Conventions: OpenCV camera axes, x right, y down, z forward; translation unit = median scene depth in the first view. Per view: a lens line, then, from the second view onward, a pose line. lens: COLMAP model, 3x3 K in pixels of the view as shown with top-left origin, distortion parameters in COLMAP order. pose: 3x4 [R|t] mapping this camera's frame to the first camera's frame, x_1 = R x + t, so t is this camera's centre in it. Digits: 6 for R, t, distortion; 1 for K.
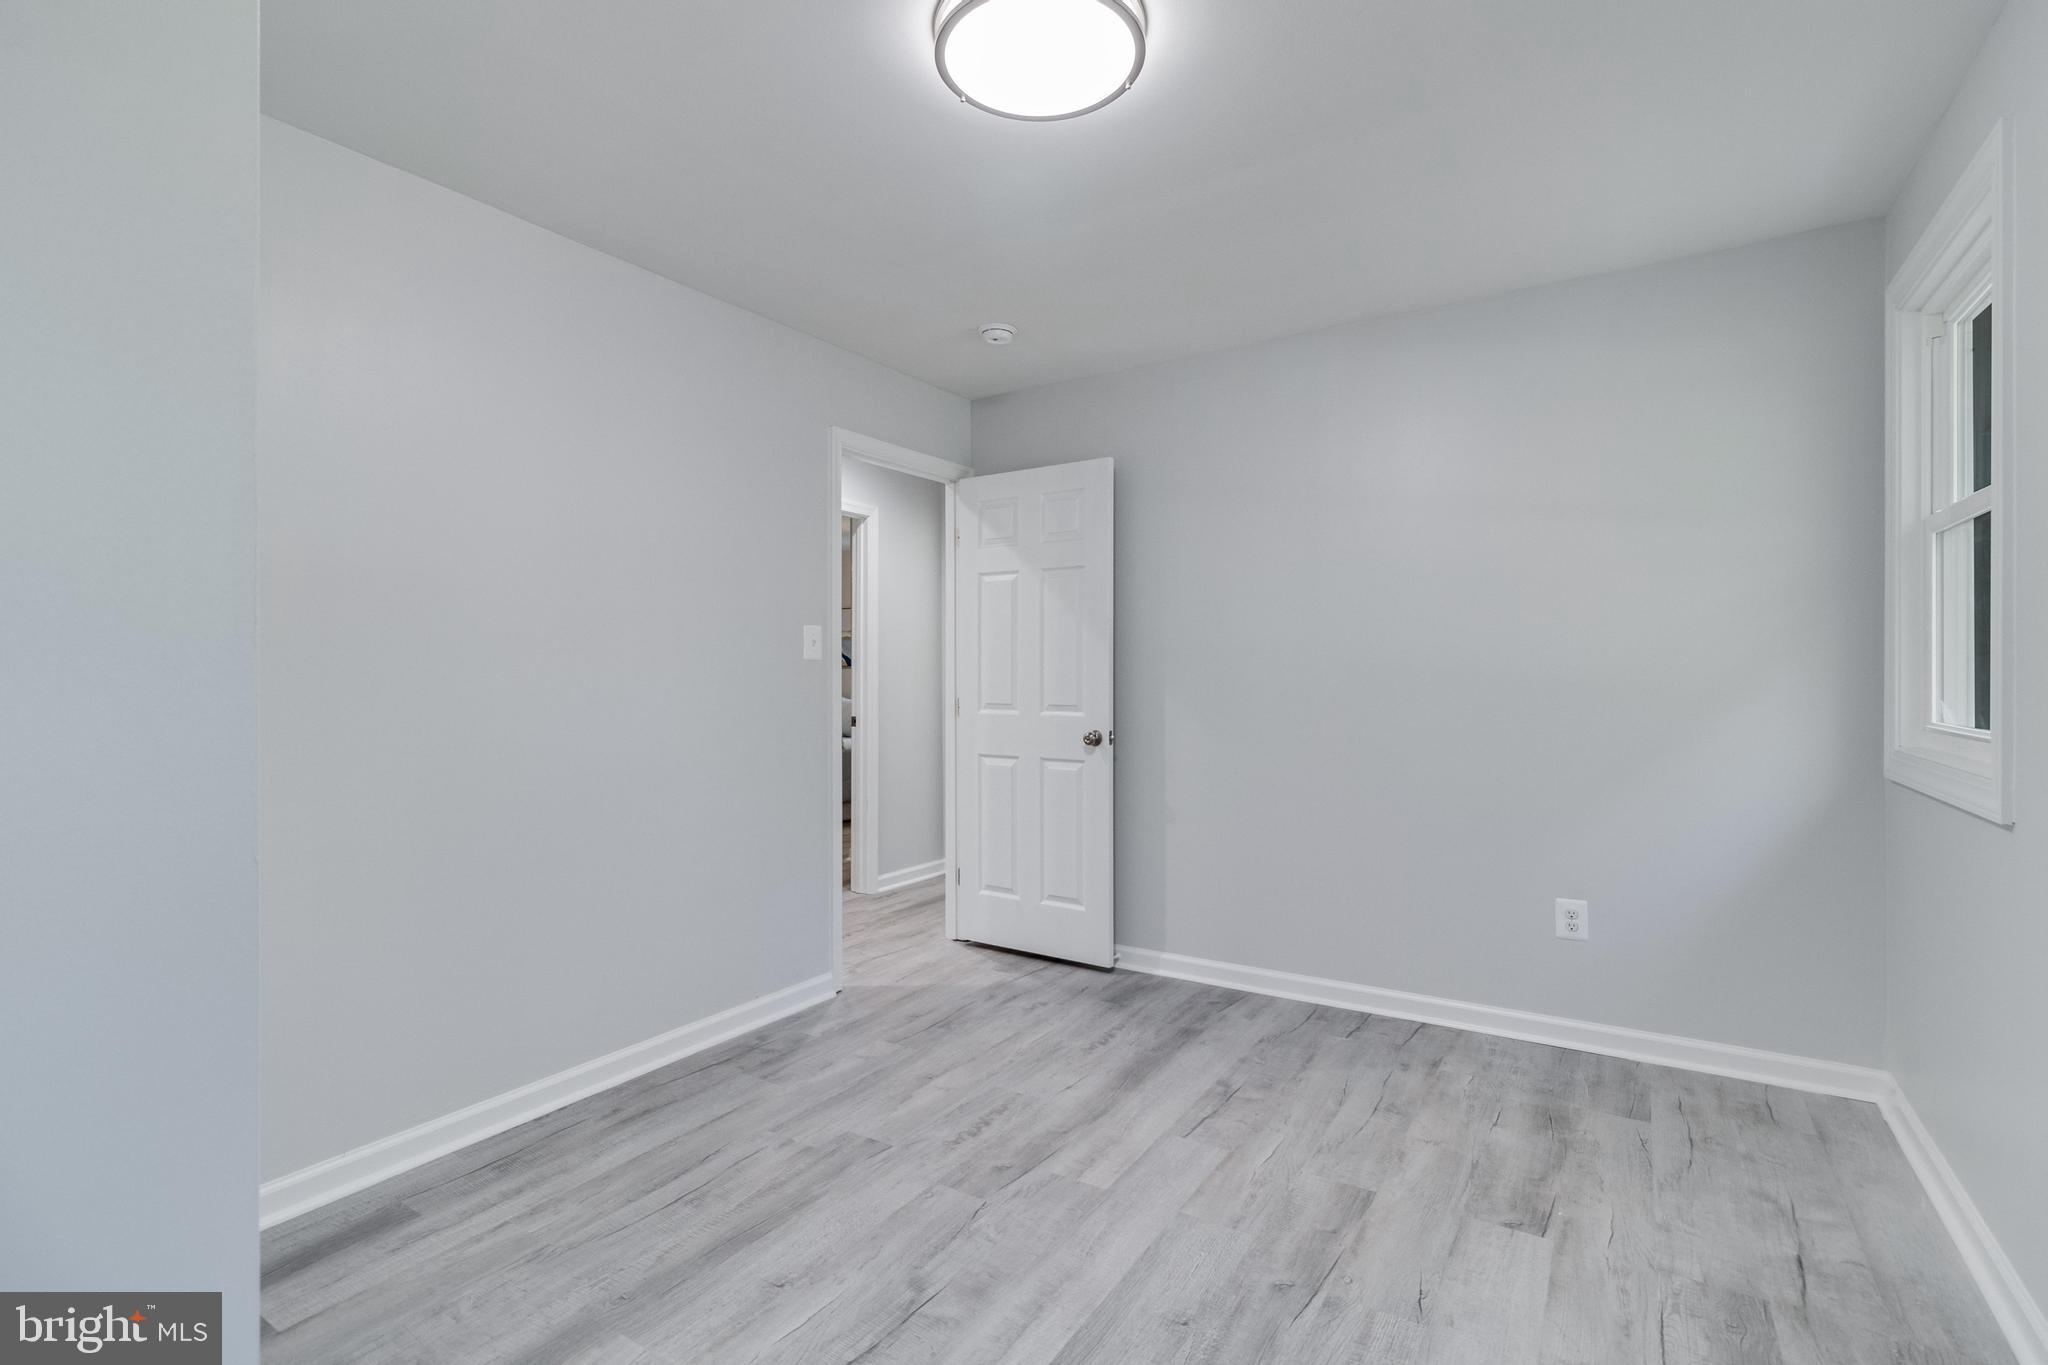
lens RADIAL K [[945.7, 0, 1027.7], [0, 945.7, 662.8], [0, 0, 1]] dist [0.001952, -0.000059]
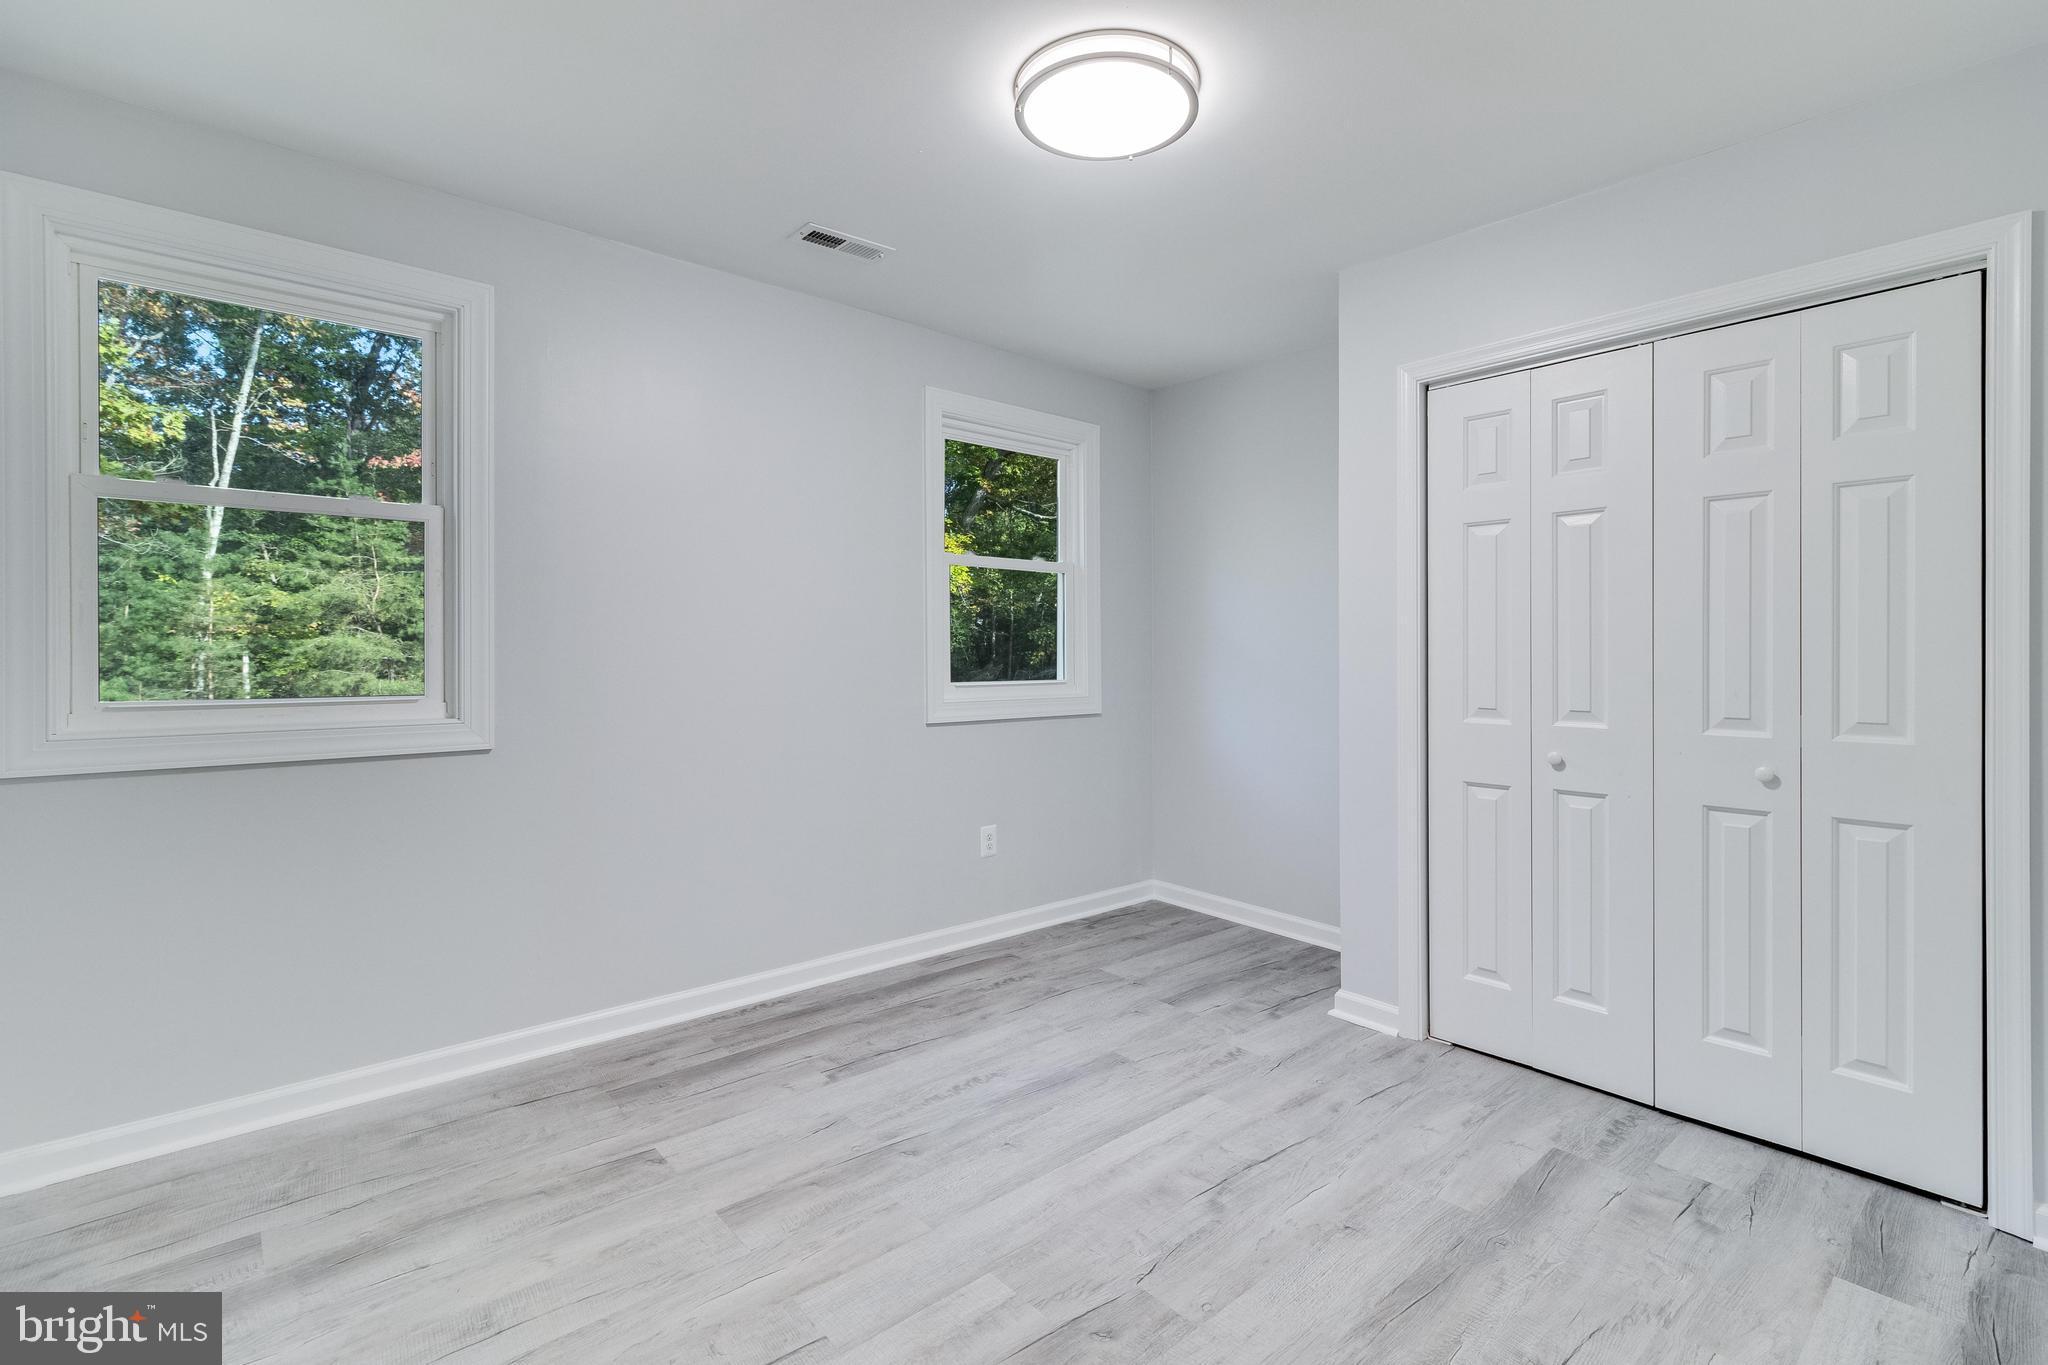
lens RADIAL K [[945.7, 0, 1027.7], [0, 945.7, 662.8], [0, 0, 1]] dist [0.001952, -0.000059]
pose [[-0.961572, -0.001402, 0.274549, -0.189702], [-0.001220, 0.999999, 0.000831, 0.025425], [-0.274550, 0.000465, -0.961573, 1.935156]]
